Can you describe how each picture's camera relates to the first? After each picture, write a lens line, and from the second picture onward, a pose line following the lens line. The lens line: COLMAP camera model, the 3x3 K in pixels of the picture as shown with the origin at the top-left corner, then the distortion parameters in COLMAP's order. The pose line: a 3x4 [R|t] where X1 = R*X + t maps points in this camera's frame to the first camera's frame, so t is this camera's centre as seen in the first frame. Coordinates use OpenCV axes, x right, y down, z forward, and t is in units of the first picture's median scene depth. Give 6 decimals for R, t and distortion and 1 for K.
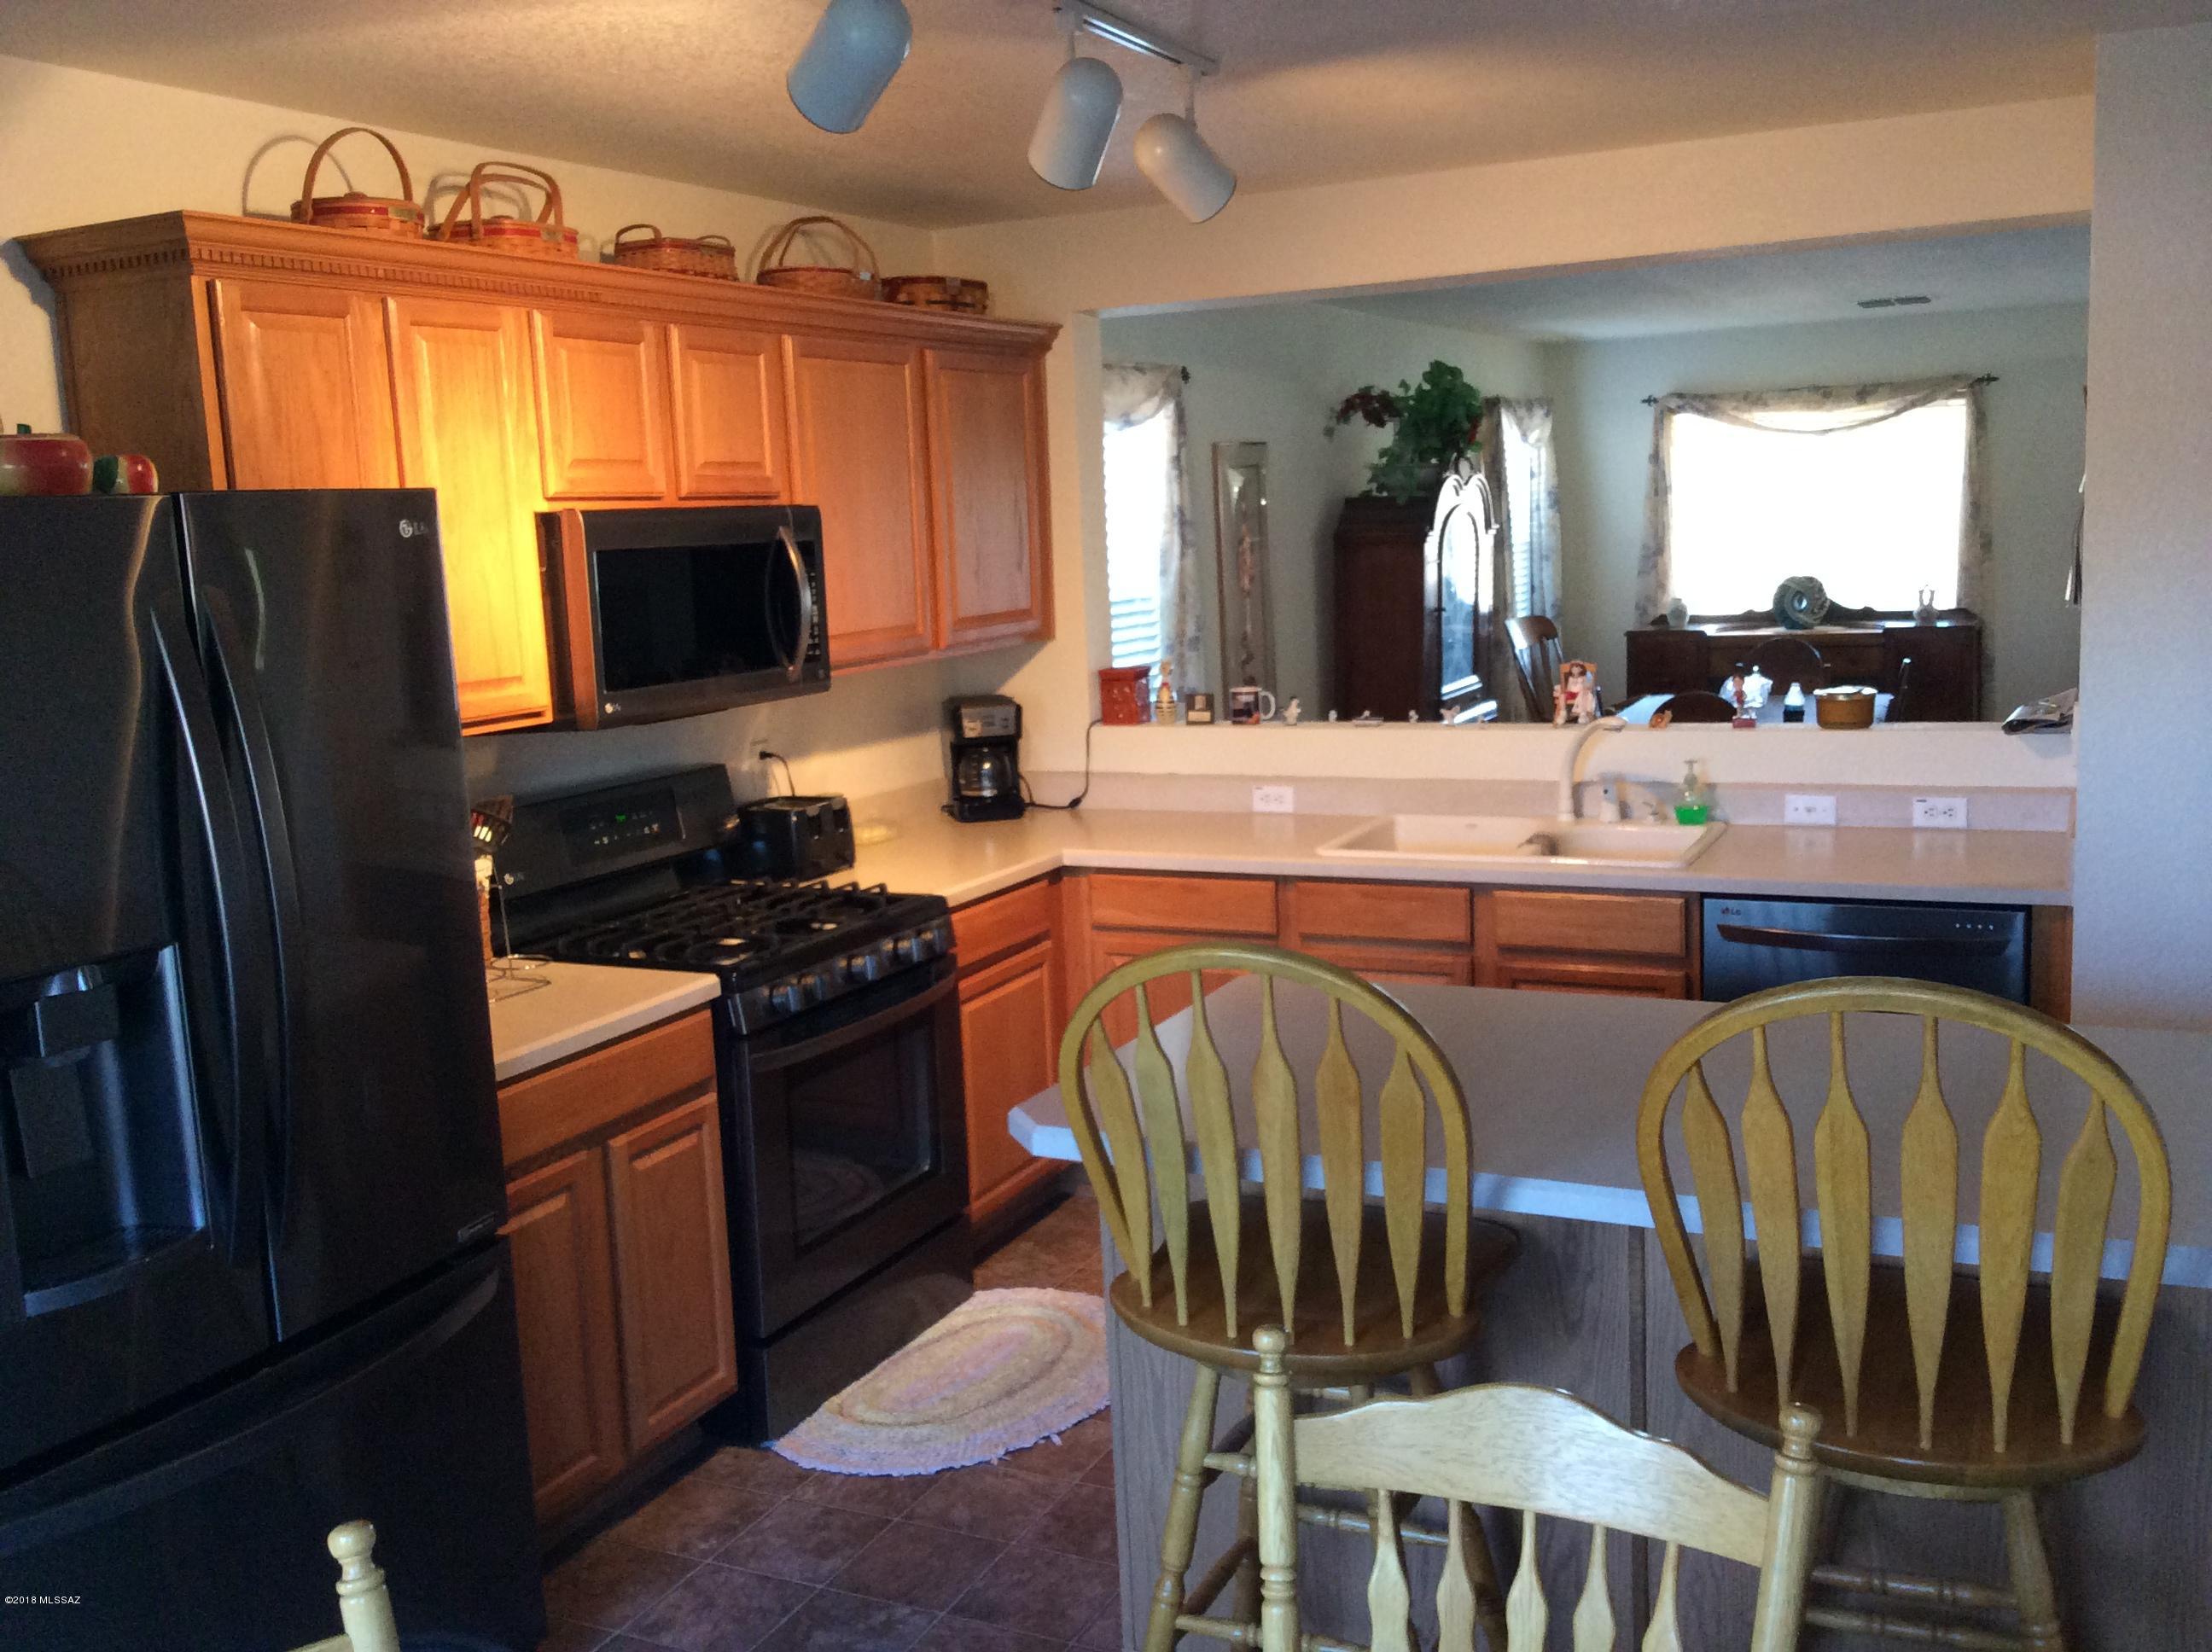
lens RADIAL K [[2036.4, 0, 1106.0], [0, 2036.4, 826.0], [0, 0, 1]] dist [0.138531, -0.273352]
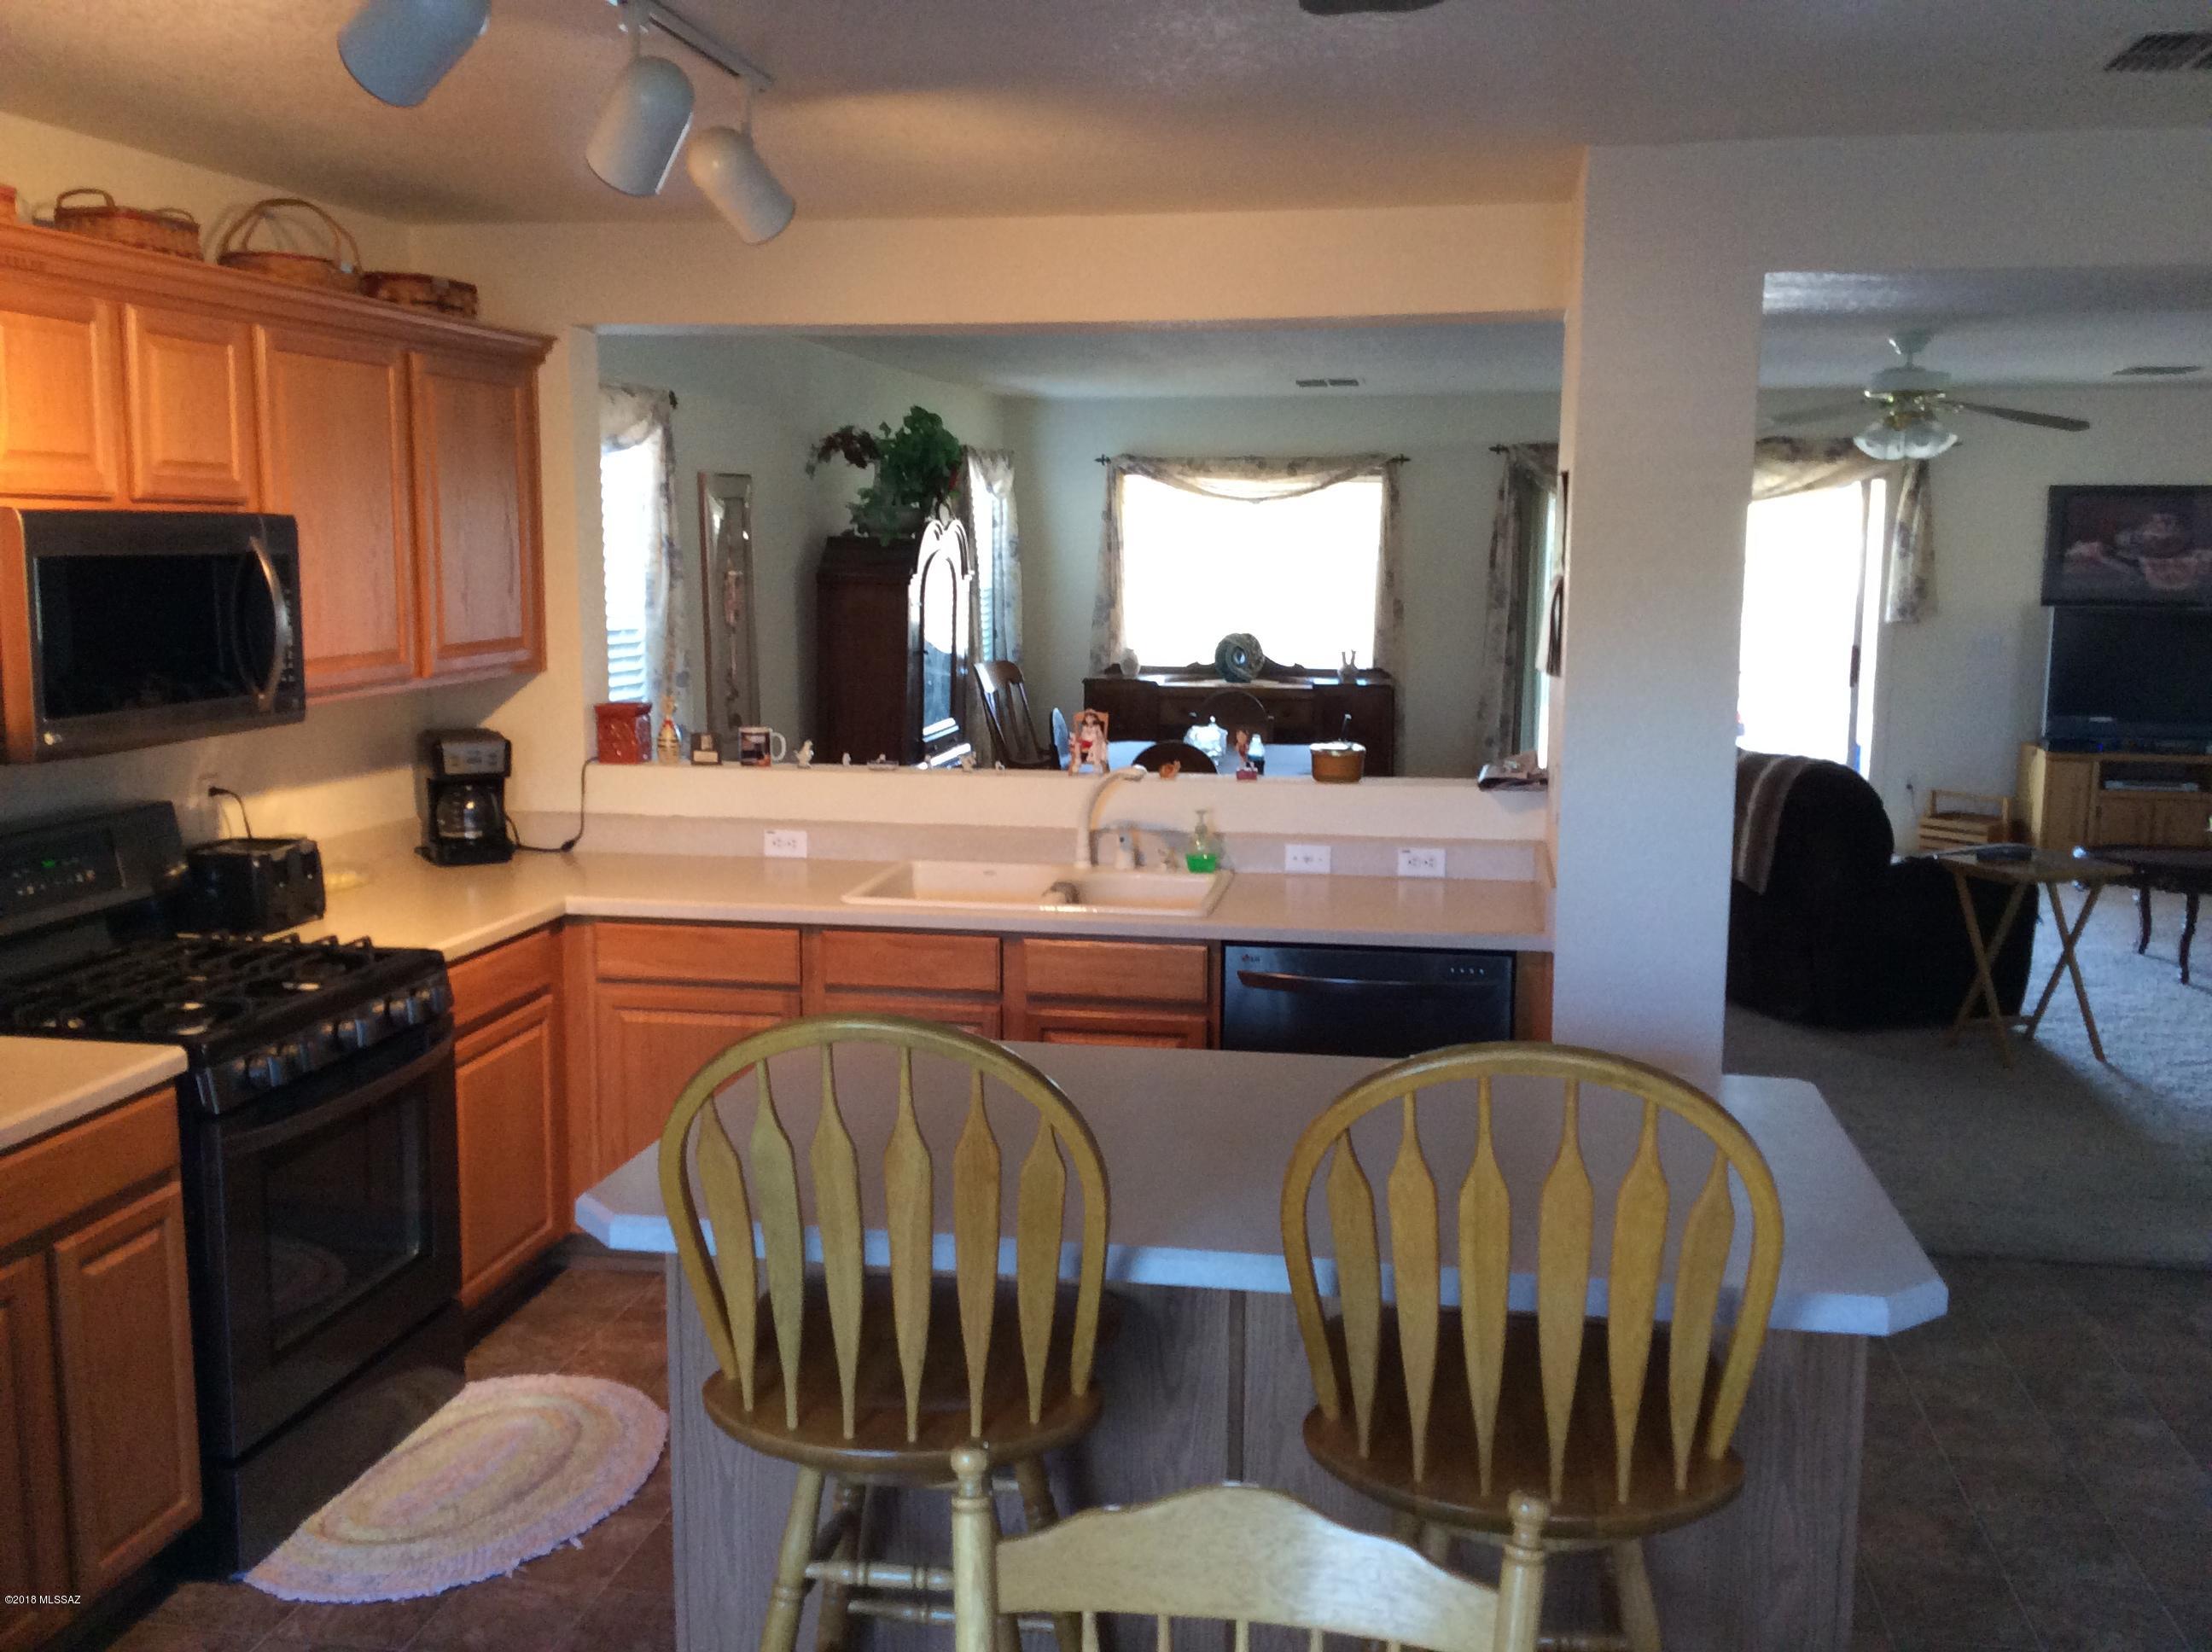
lens RADIAL K [[2011.5, 0, 1106.0], [0, 2011.5, 826.0], [0, 0, 1]] dist [0.137657, -0.259018]
pose [[0.959917, 0.009590, 0.280122, -0.047139], [-0.005019, 0.999842, -0.017031, -0.006924], [-0.280241, 0.014942, 0.959813, 0.041956]]
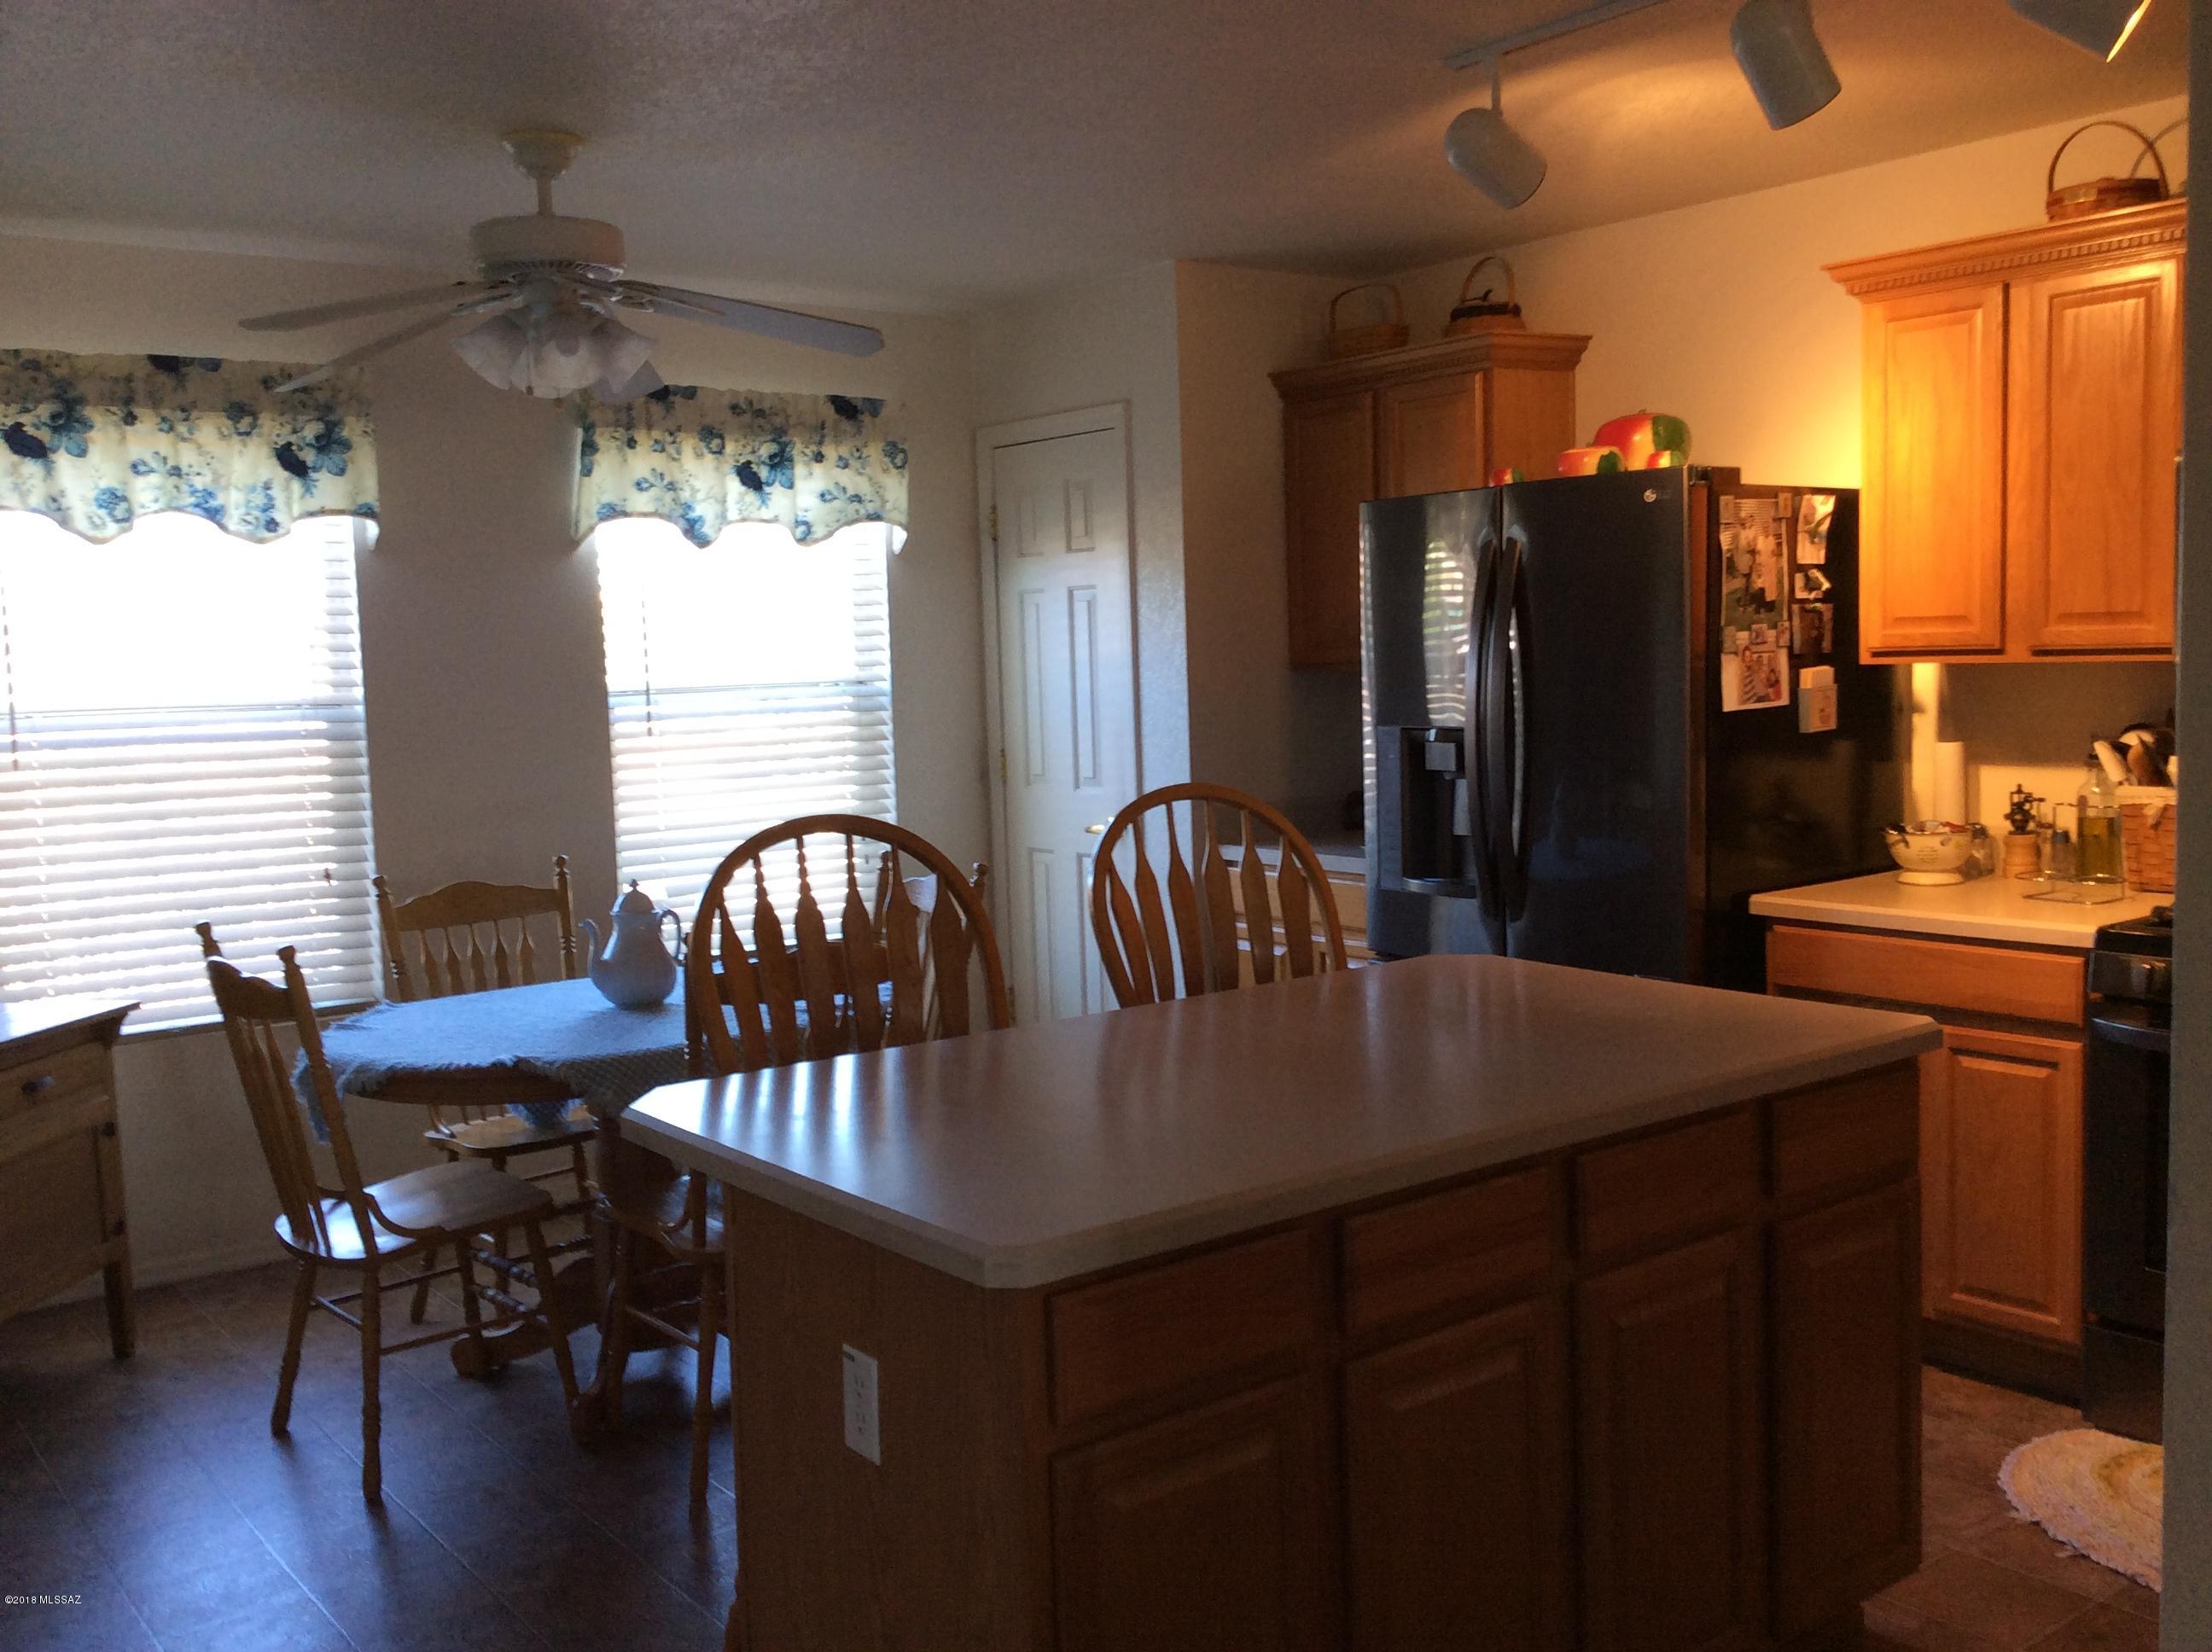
lens RADIAL K [[2036.4, 0, 1106.0], [0, 2036.4, 826.0], [0, 0, 1]] dist [0.138531, -0.273352]
pose [[-0.450837, 0.142498, -0.881159, 0.727894], [-0.086390, 0.975575, 0.201967, -0.109340], [0.888416, 0.167177, -0.427514, 0.816868]]
